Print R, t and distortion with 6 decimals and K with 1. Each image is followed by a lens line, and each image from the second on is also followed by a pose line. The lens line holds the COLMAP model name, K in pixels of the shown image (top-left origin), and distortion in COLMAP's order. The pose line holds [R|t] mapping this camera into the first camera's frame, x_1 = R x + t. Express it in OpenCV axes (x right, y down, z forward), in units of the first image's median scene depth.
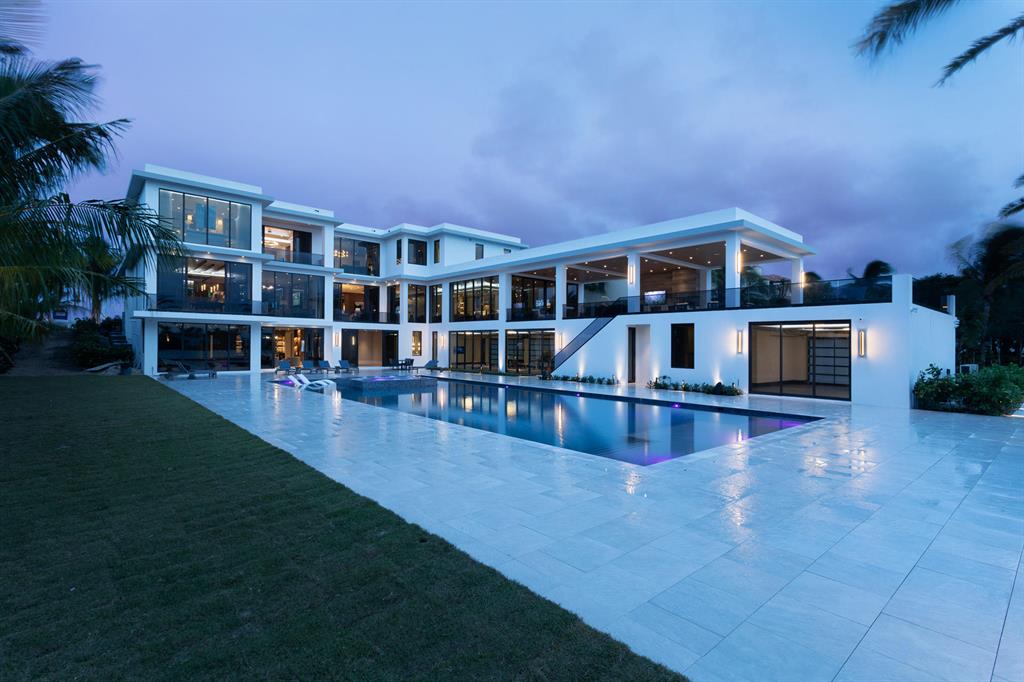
lens RADIAL K [[496.4, 0, 512.0], [0, 496.4, 341.0], [0, 0, 1]] dist [0.001651, 0.000318]
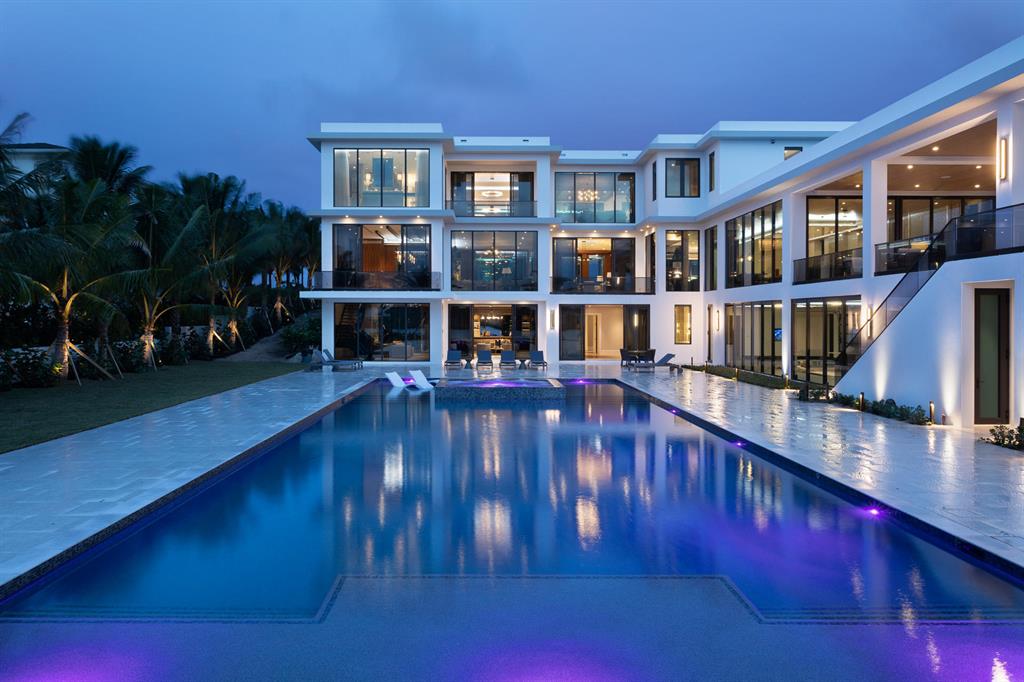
lens RADIAL K [[686.3, 0, 505.9], [0, 686.3, 321.5], [0, 0, 1]] dist [-0.001839, -0.000242]
pose [[0.748333, -0.007510, -0.663281, 0.234070], [0.012781, 0.999914, 0.003098, -0.005146], [0.663200, -0.010796, 0.748364, 0.234739]]
